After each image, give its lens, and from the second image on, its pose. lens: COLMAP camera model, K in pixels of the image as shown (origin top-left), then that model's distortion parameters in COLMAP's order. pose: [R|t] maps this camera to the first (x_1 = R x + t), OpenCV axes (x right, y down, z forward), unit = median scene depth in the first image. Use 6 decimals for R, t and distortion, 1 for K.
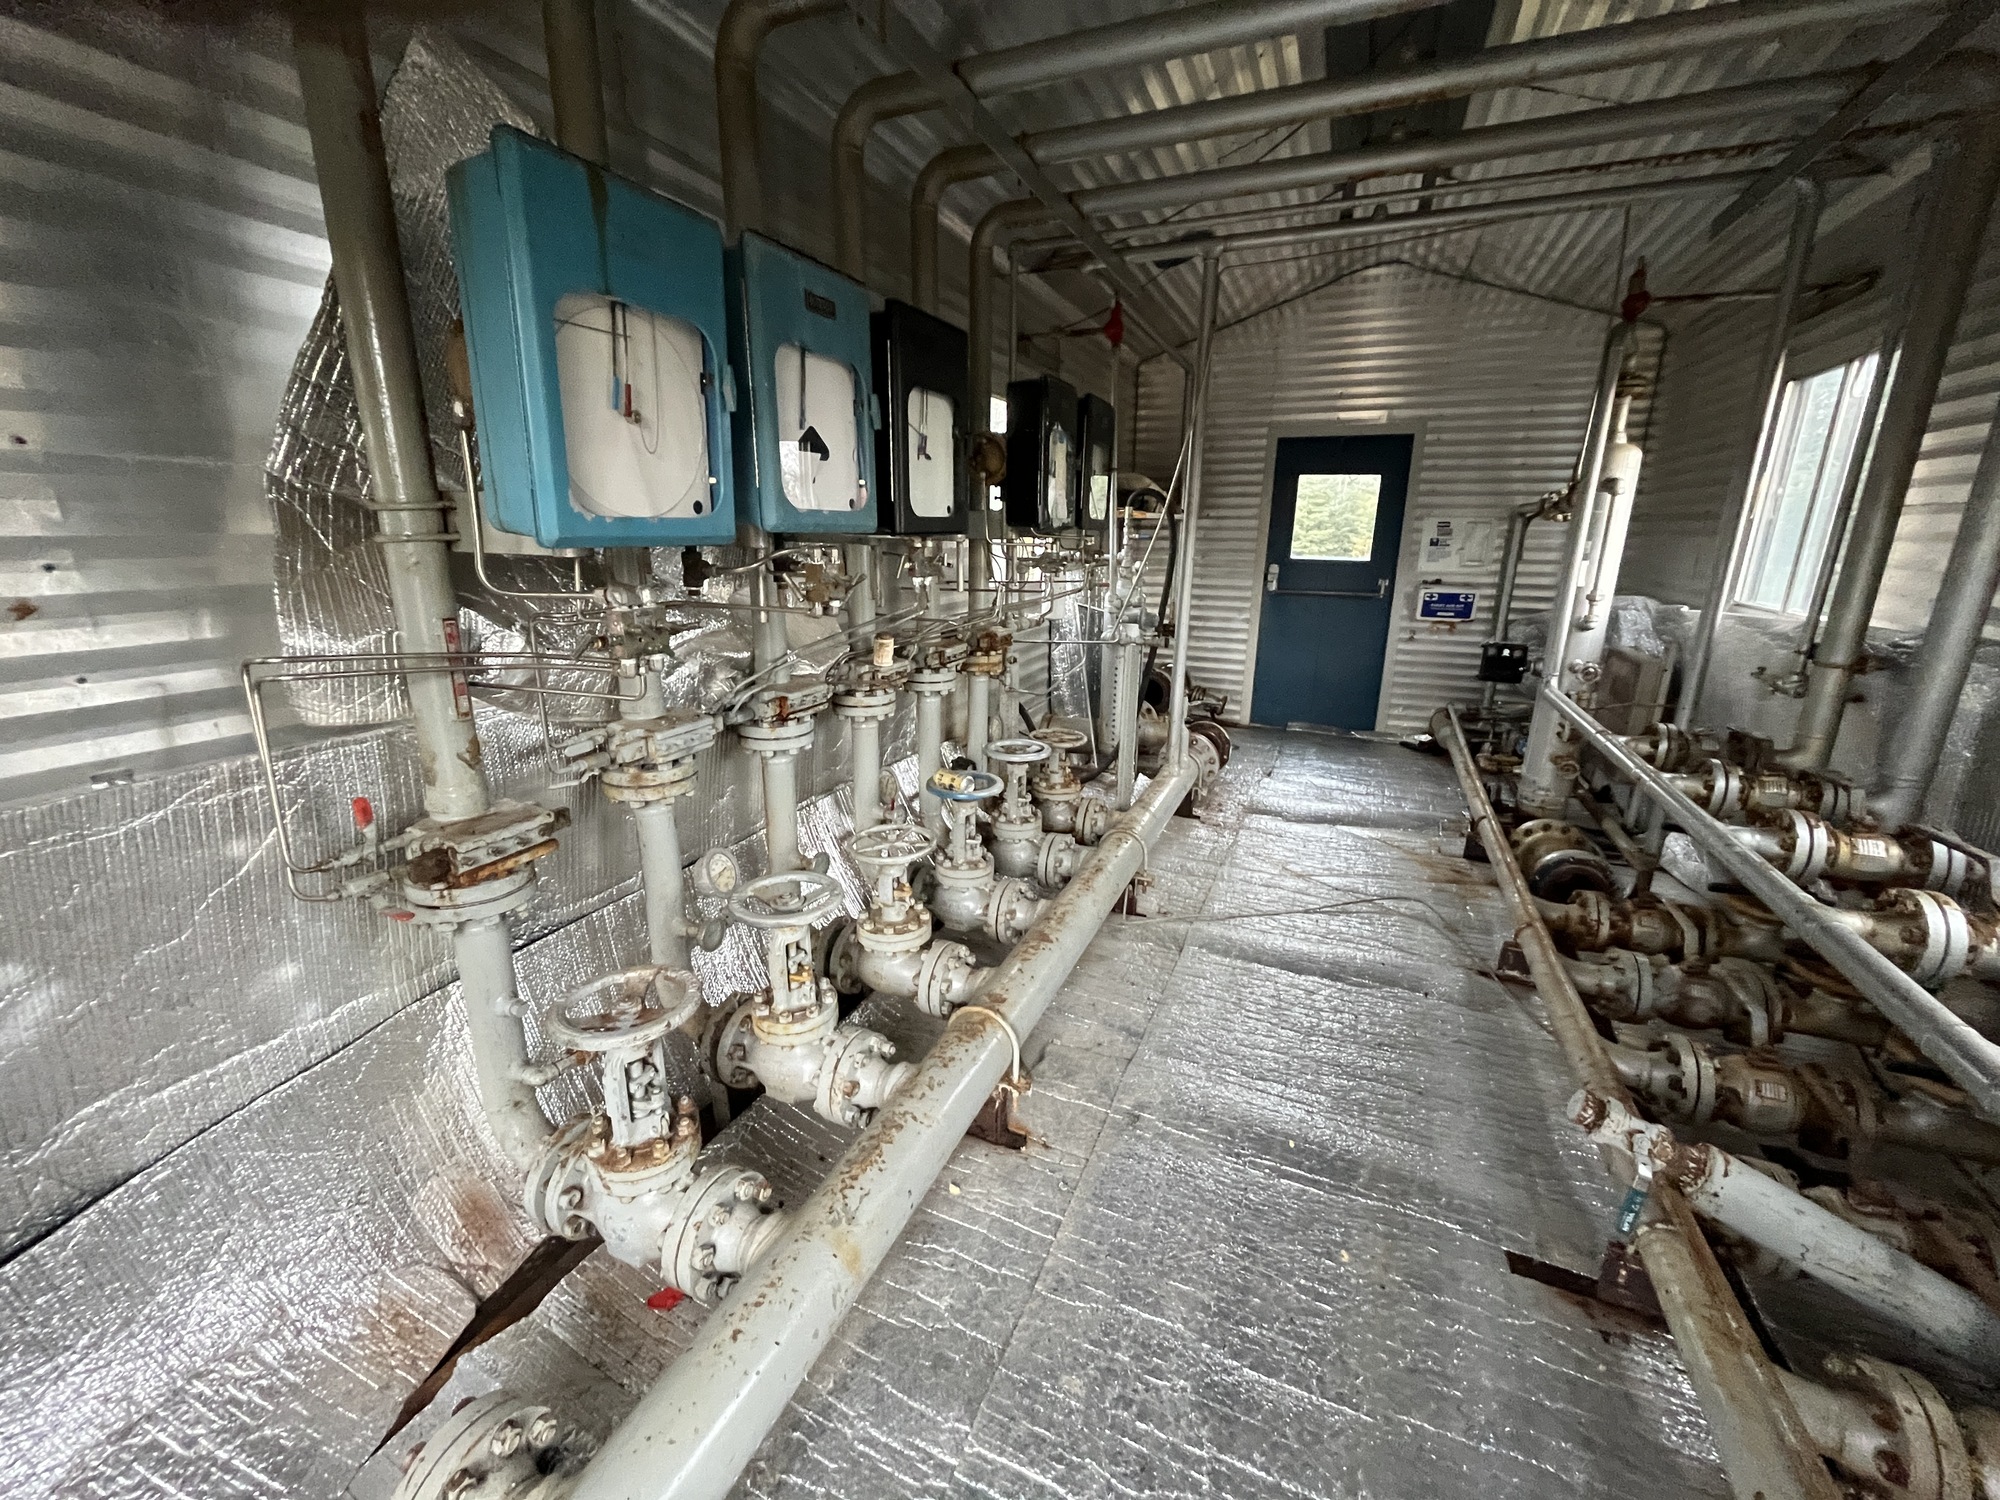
lens RADIAL K [[806.3, 0, 991.8], [0, 806.3, 753.0], [0, 0, 1]] dist [-0.006485, 0.000179]
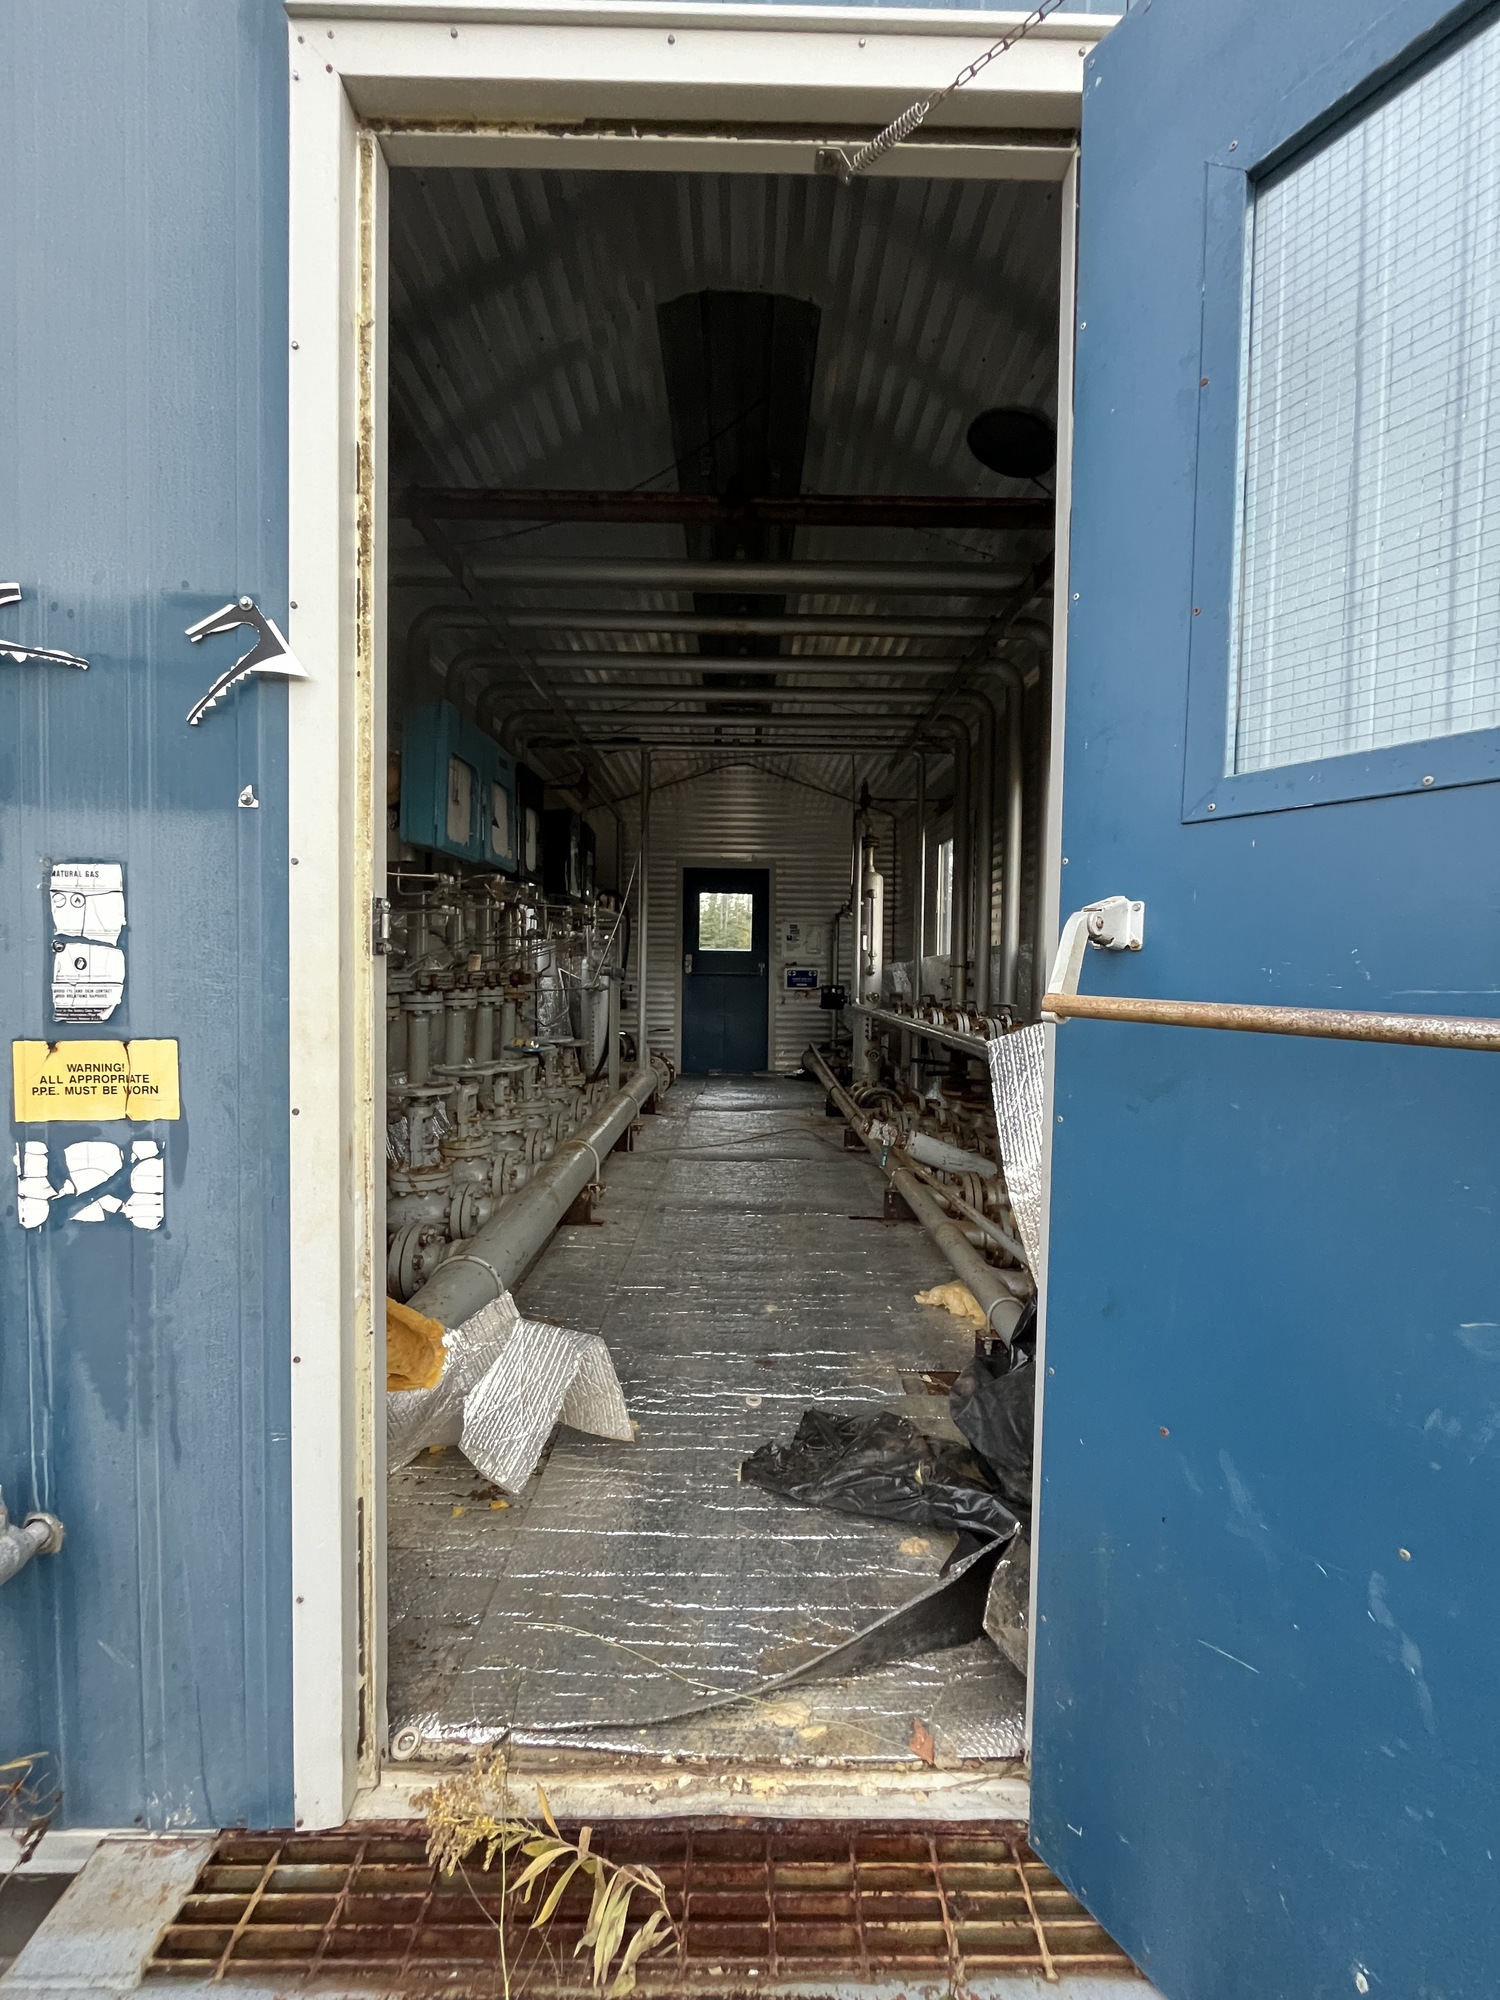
lens RADIAL K [[806.3, 0, 753.8], [0, 806.3, 998.8], [0, 0, 1]] dist [-0.006485, 0.000179]
pose [[0.908357, -0.013010, 0.417994, -0.213123], [0.109349, 0.972131, -0.207374, 0.234546], [-0.403647, 0.234077, 0.884464, -0.420747]]
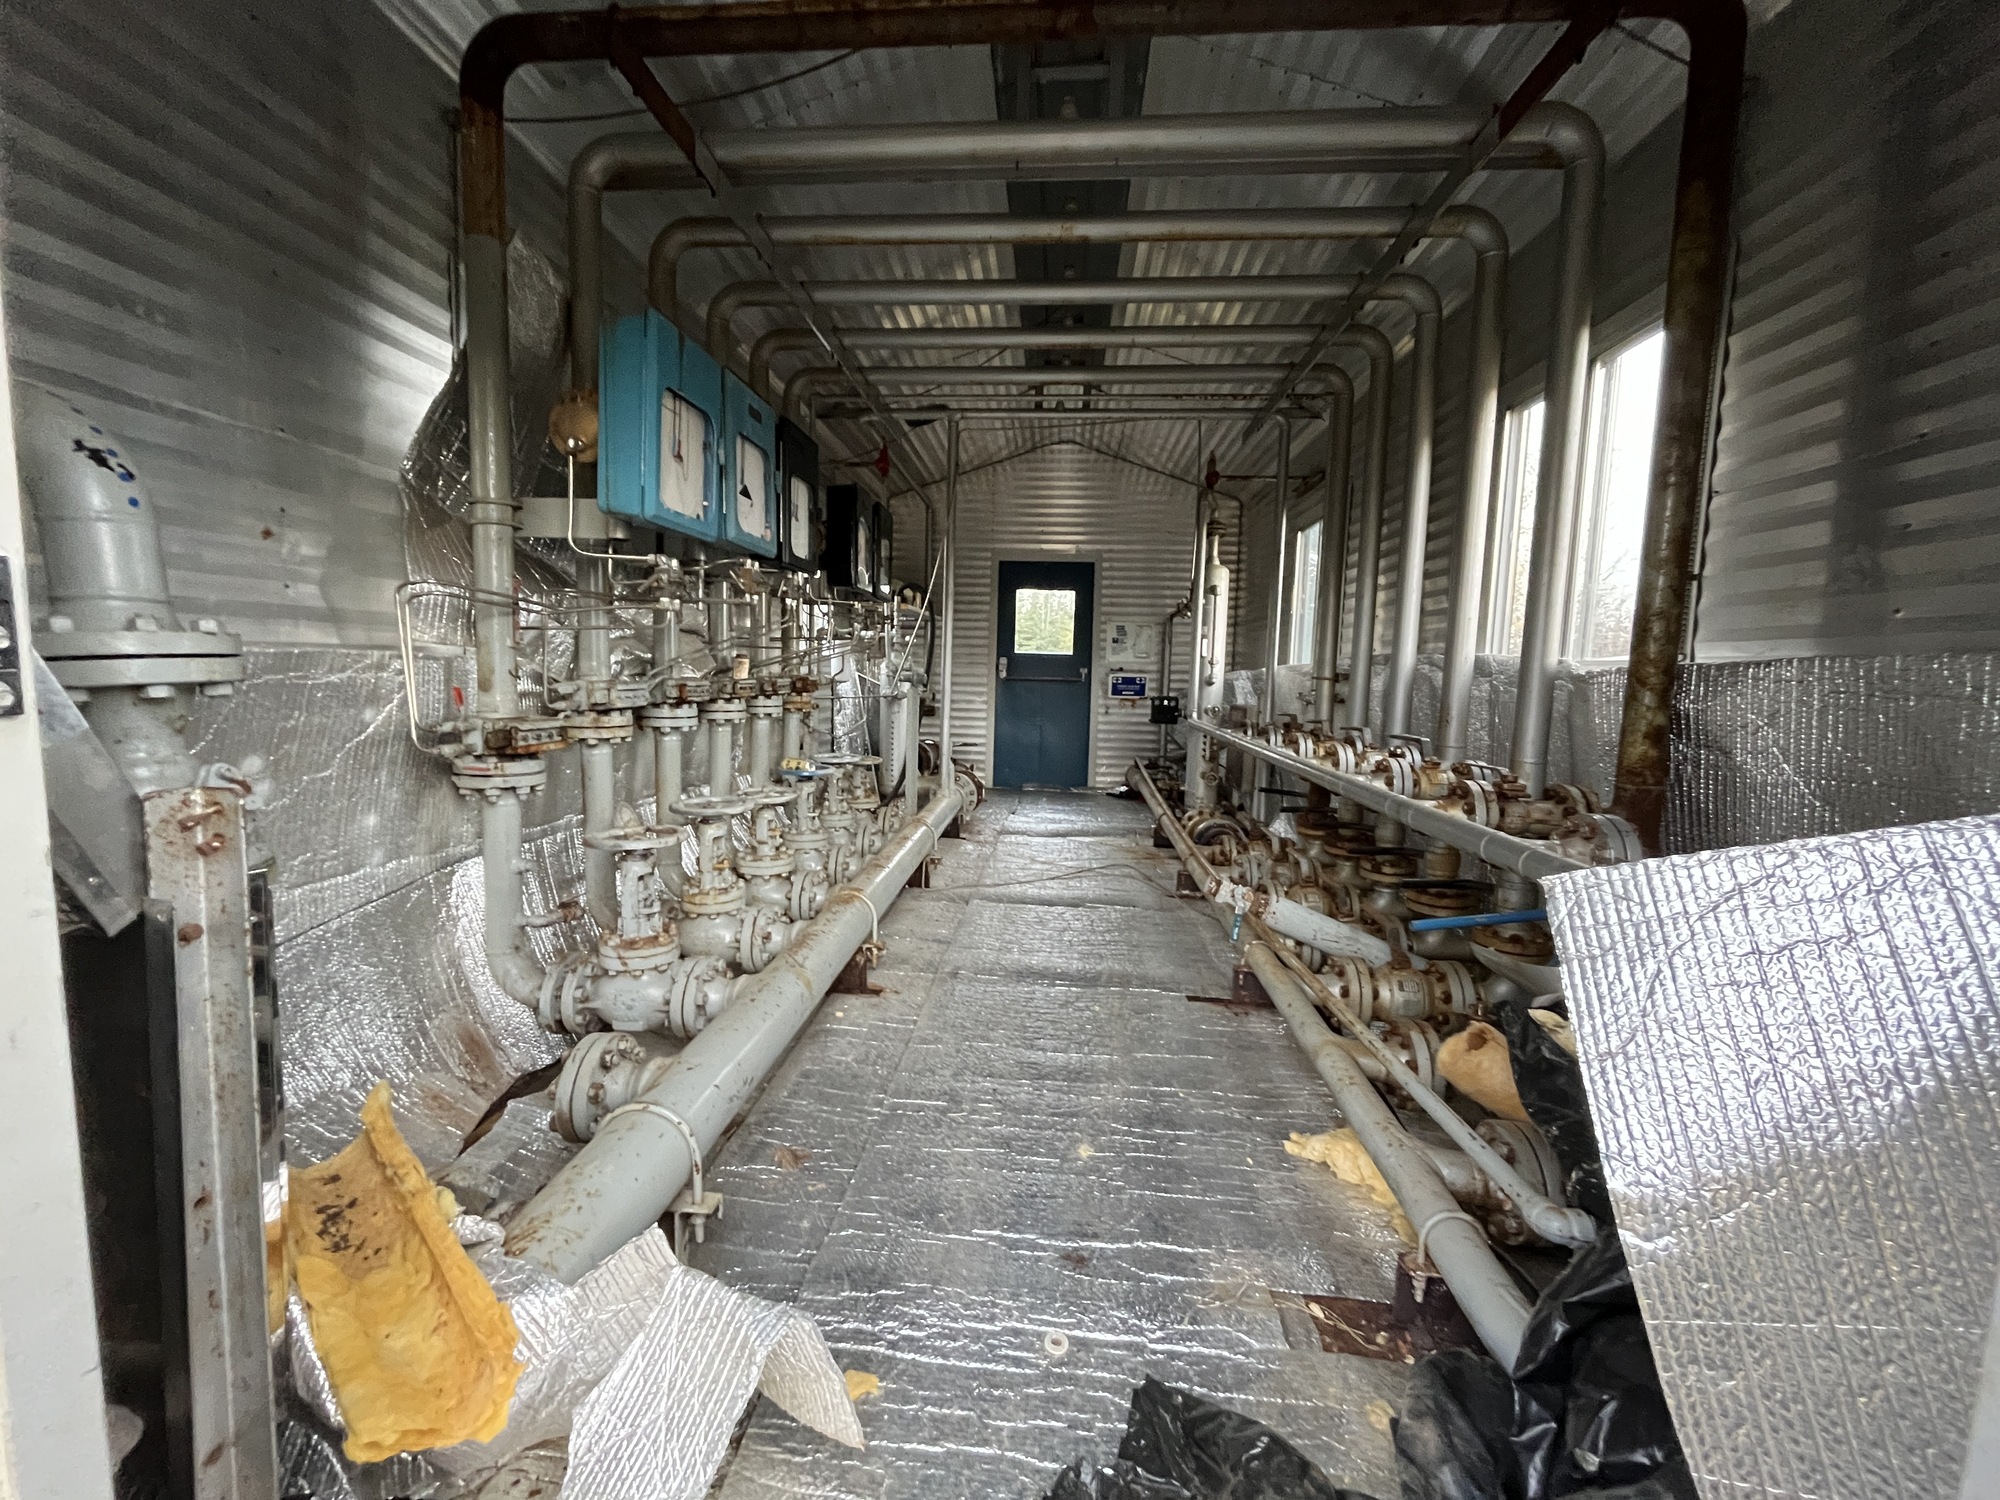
lens RADIAL K [[806.3, 0, 994.1], [0, 806.3, 755.0], [0, 0, 1]] dist [-0.006485, 0.000179]
pose [[0.945404, -0.019497, 0.325318, -0.125289], [0.071427, 0.986336, -0.148460, 0.171686], [-0.317978, 0.163591, 0.933878, -0.242647]]
